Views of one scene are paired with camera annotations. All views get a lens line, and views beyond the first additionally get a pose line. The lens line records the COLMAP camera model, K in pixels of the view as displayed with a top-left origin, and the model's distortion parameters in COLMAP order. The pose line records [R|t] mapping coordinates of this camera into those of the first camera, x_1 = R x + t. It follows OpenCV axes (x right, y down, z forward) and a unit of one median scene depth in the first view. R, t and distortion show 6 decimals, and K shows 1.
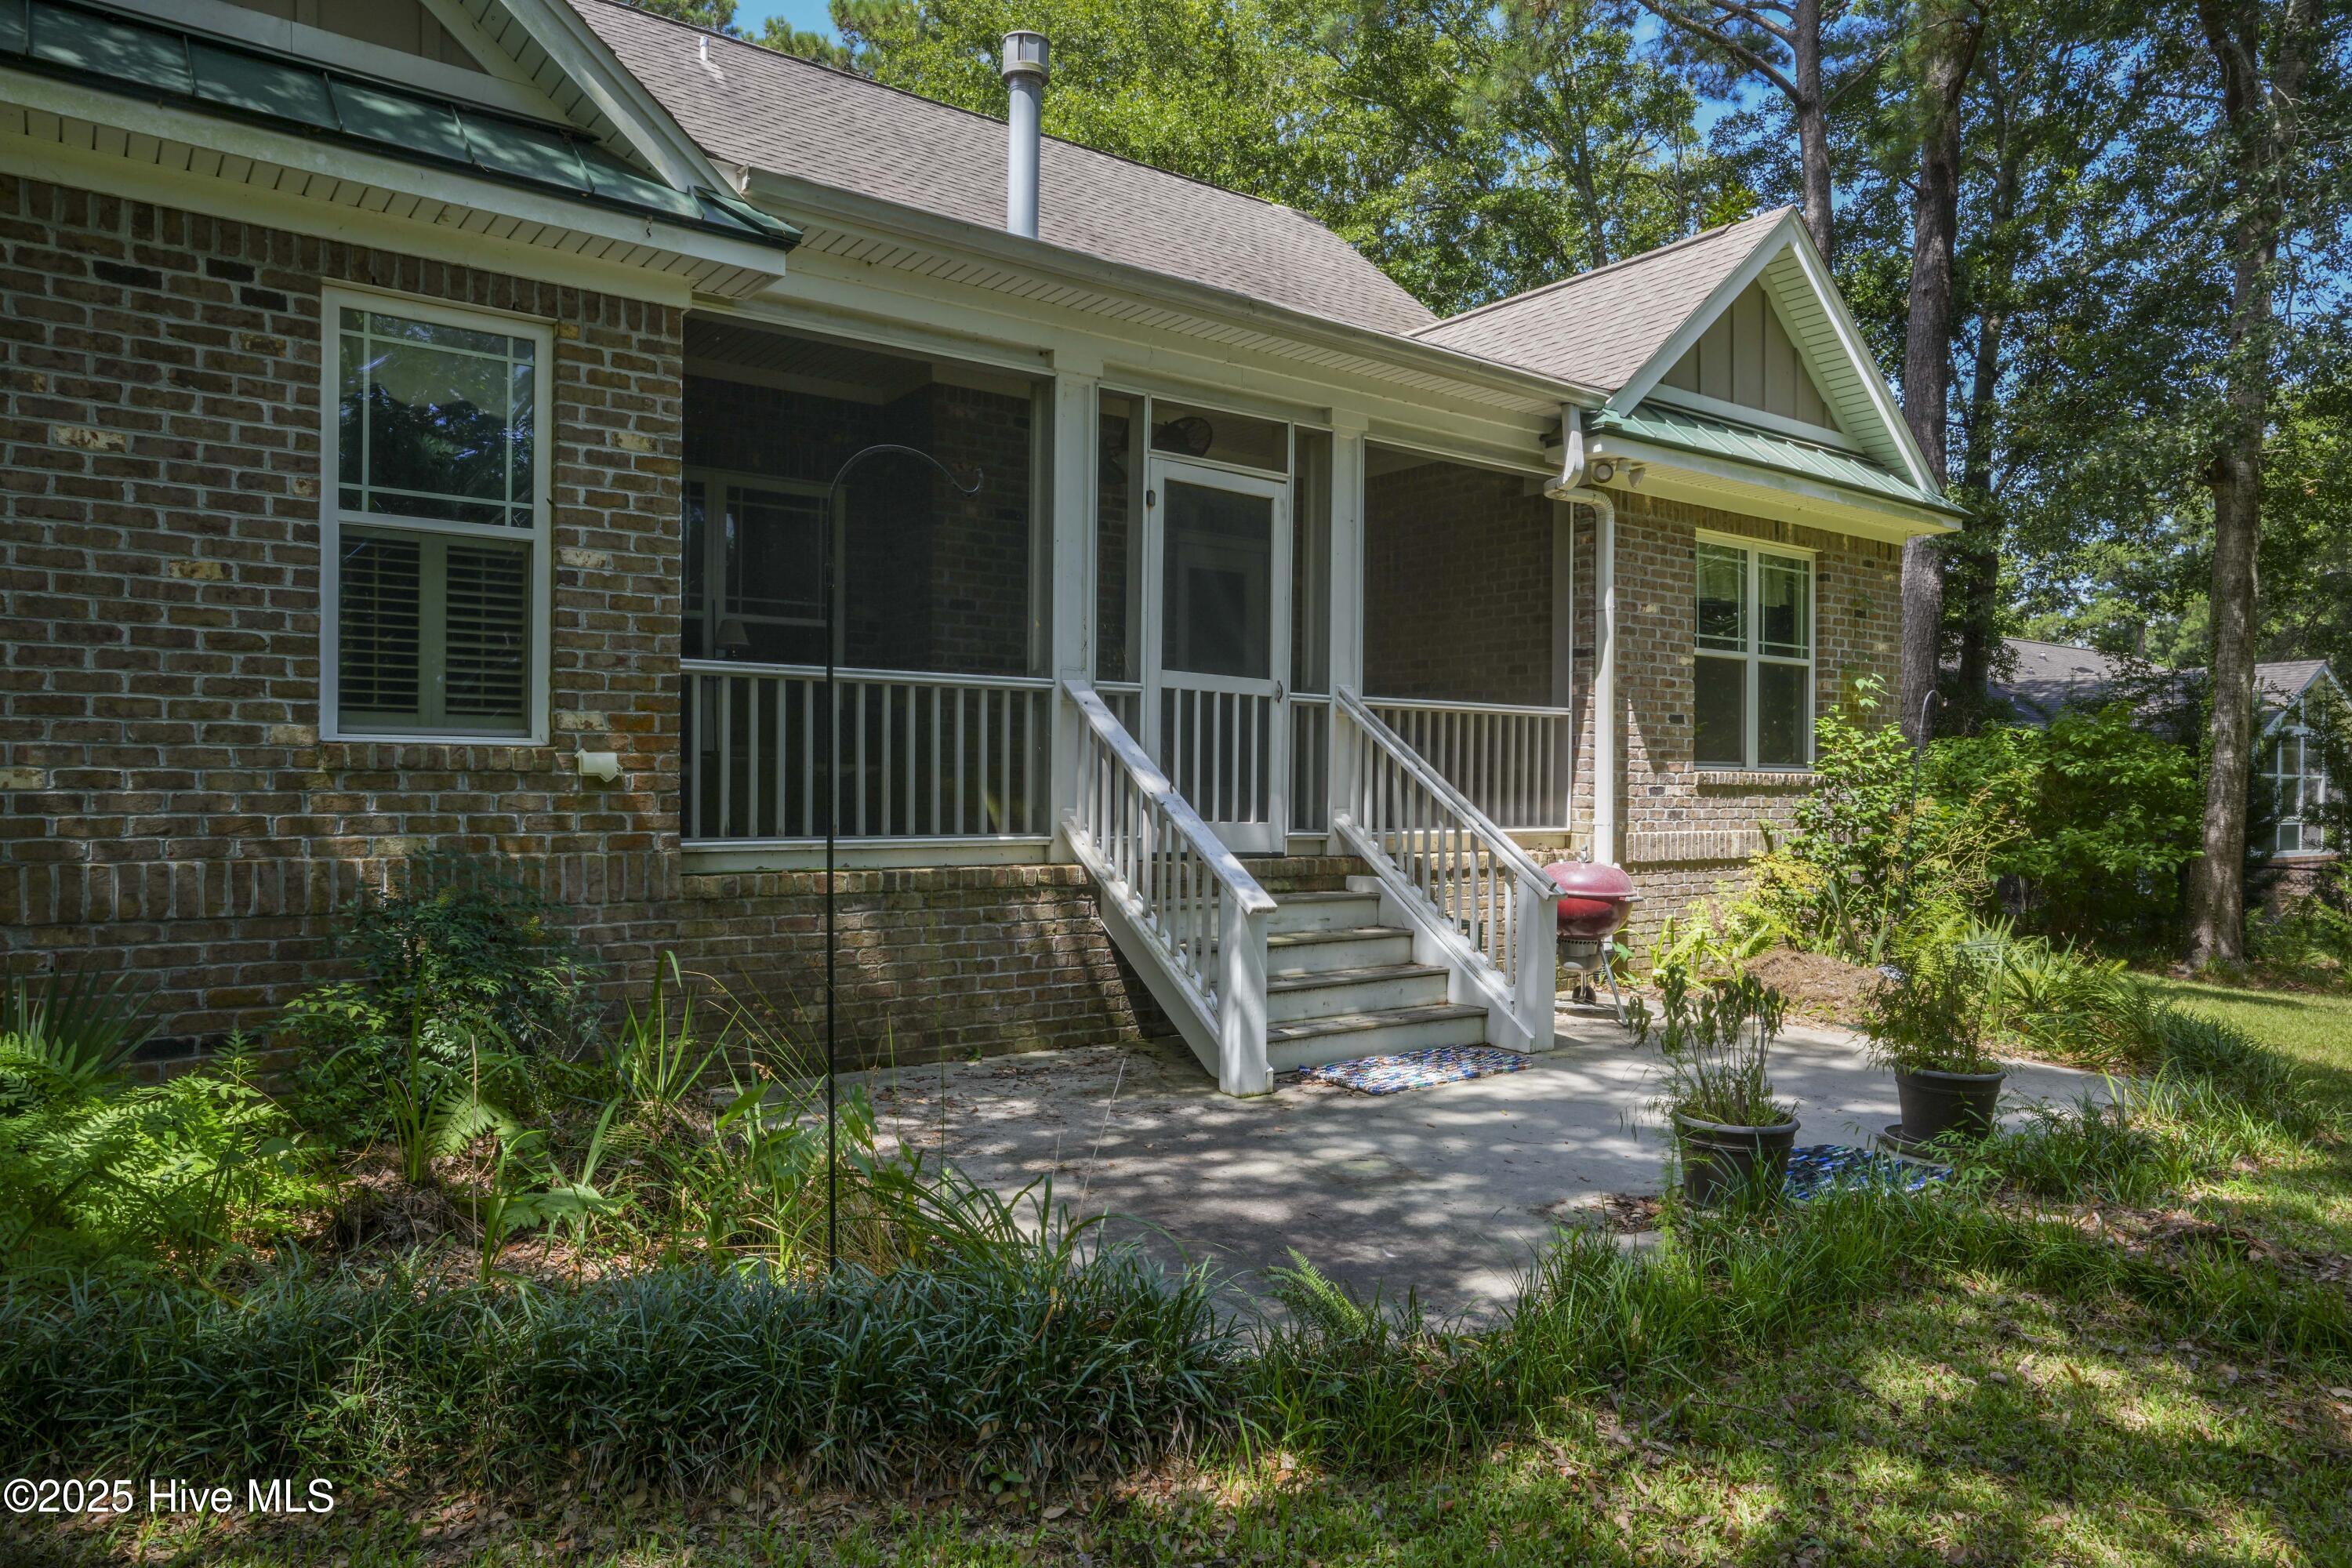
lens RADIAL K [[1480.0, 0, 1176.0], [0, 1480.0, 784.0], [0, 0, 1]] dist [-0.004475, -0.000123]
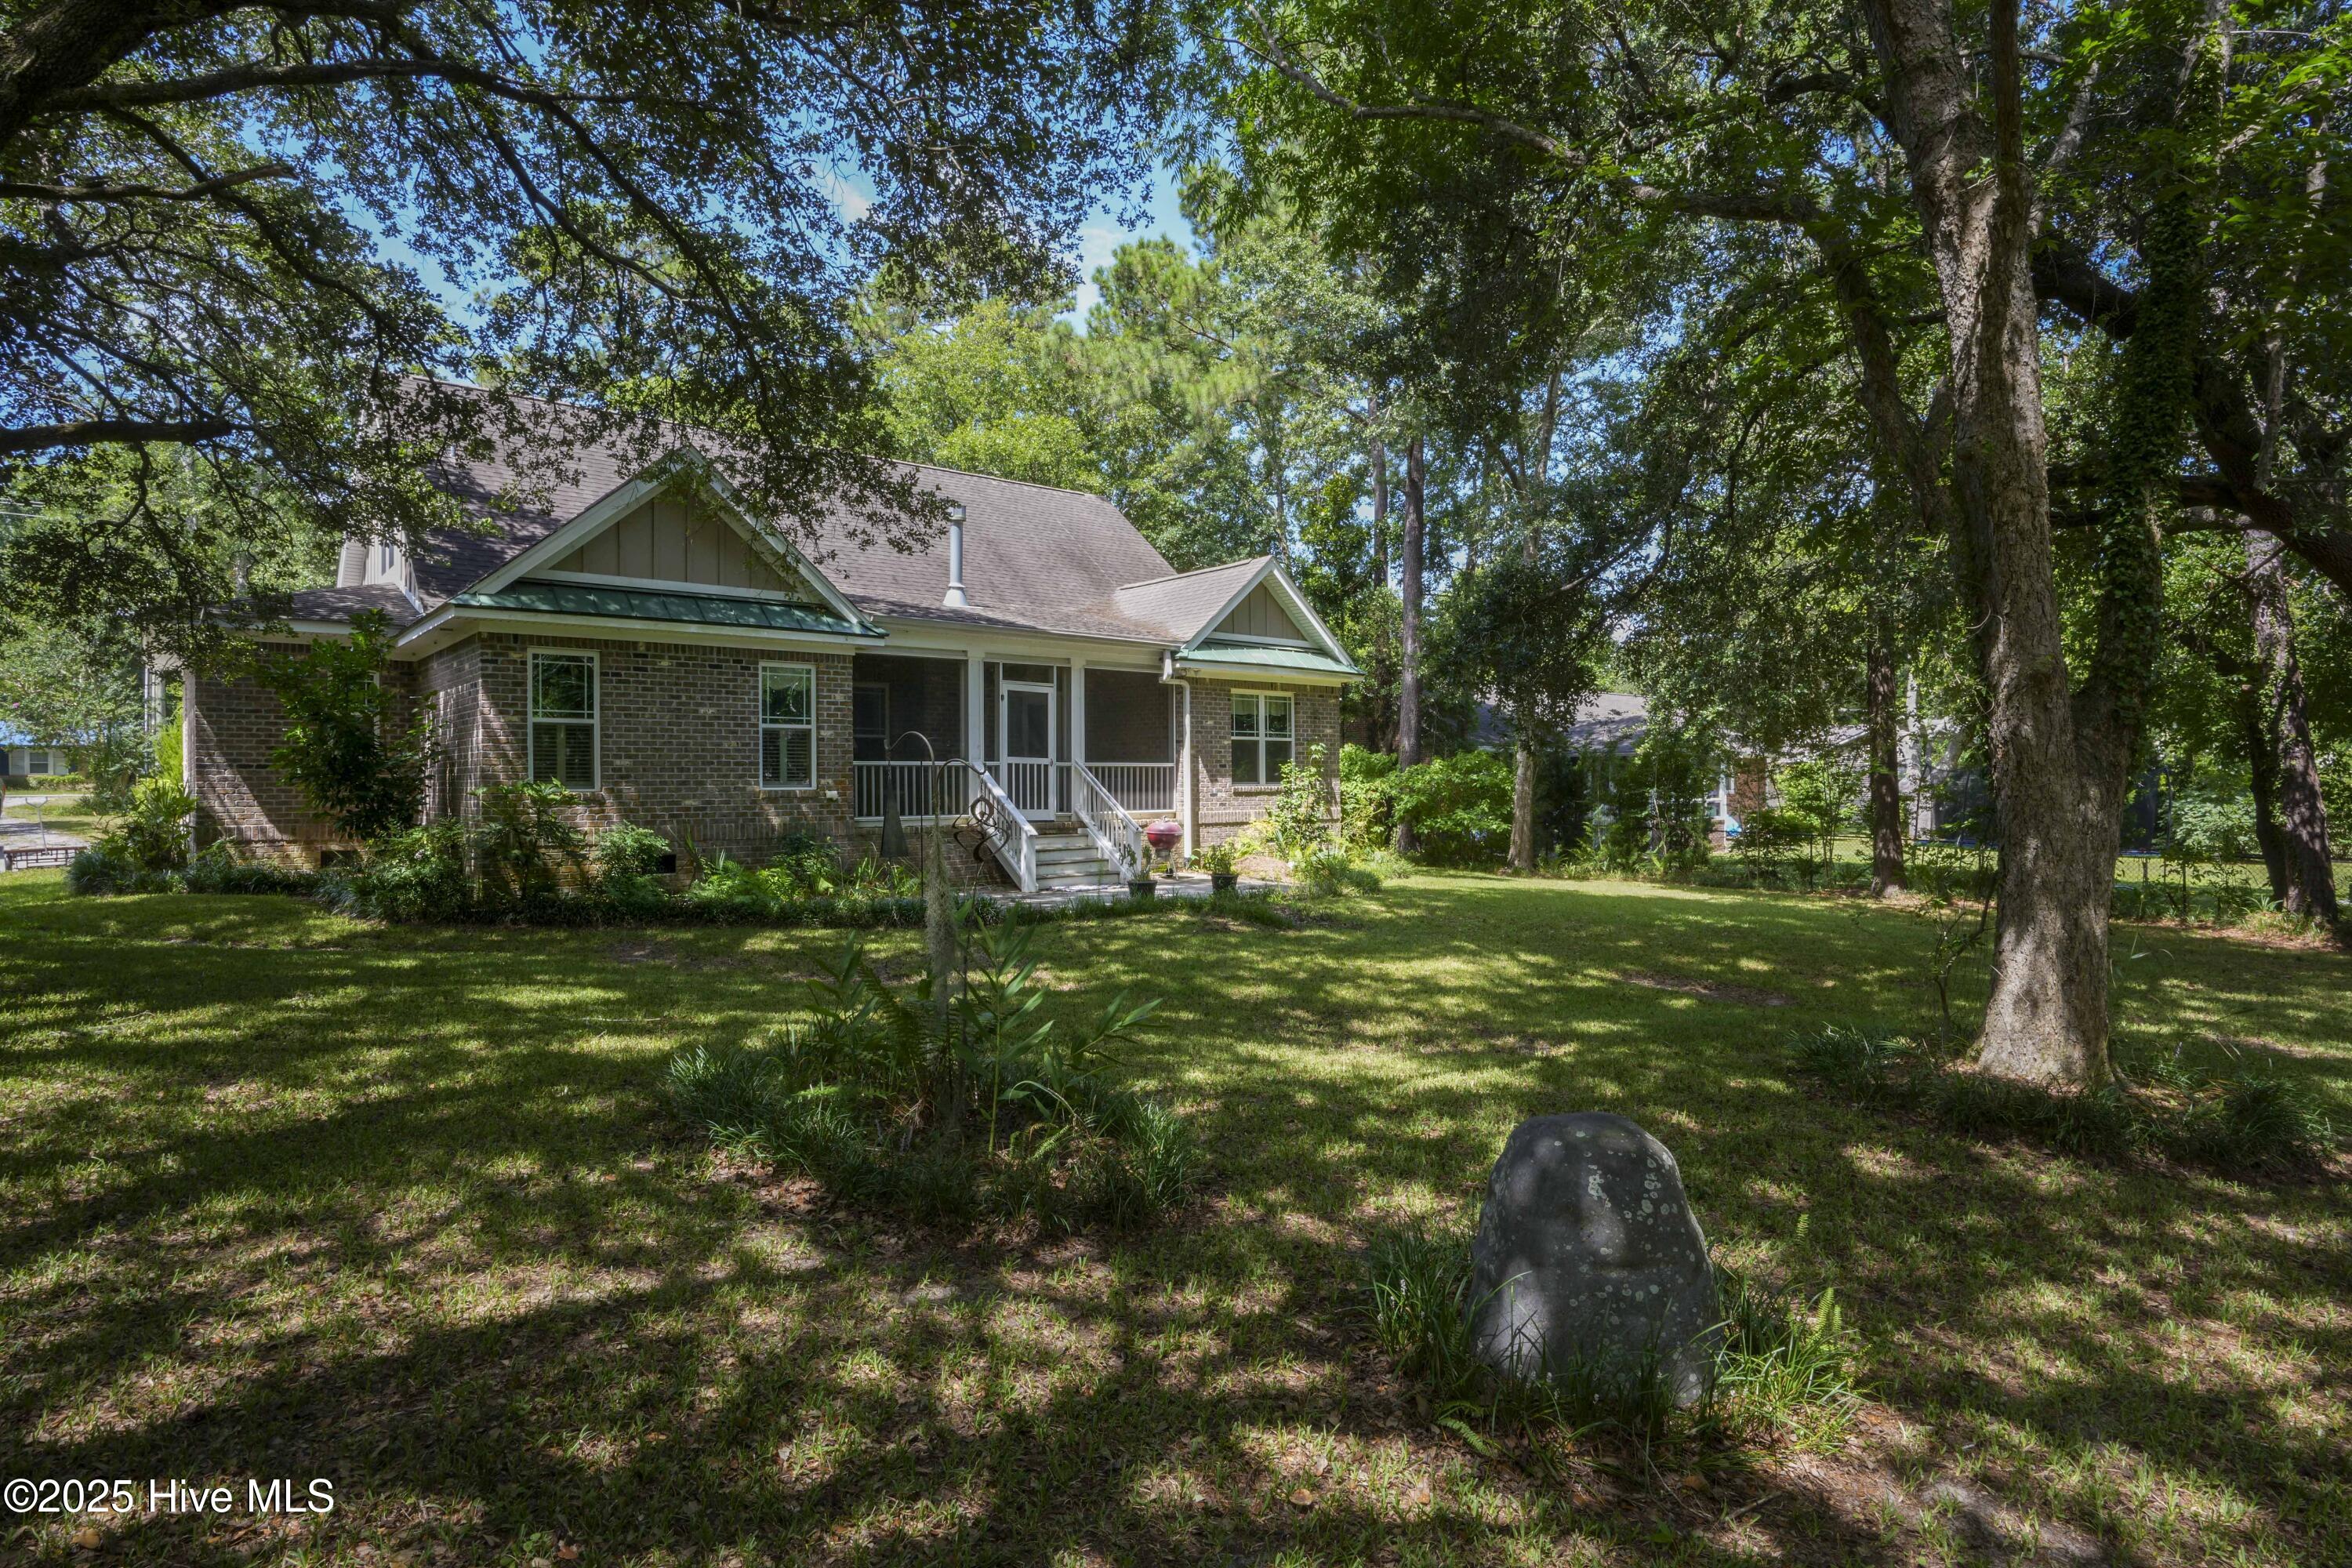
lens RADIAL K [[1207.3, 0, 1176.0], [0, 1207.3, 784.0], [0, 0, 1]] dist [-0.080392, 0.036646]
pose [[0.997232, -0.022852, 0.070755, 0.139375], [0.023495, 0.999690, -0.008264, 0.002414], [-0.070544, 0.009904, 0.997459, -1.263039]]
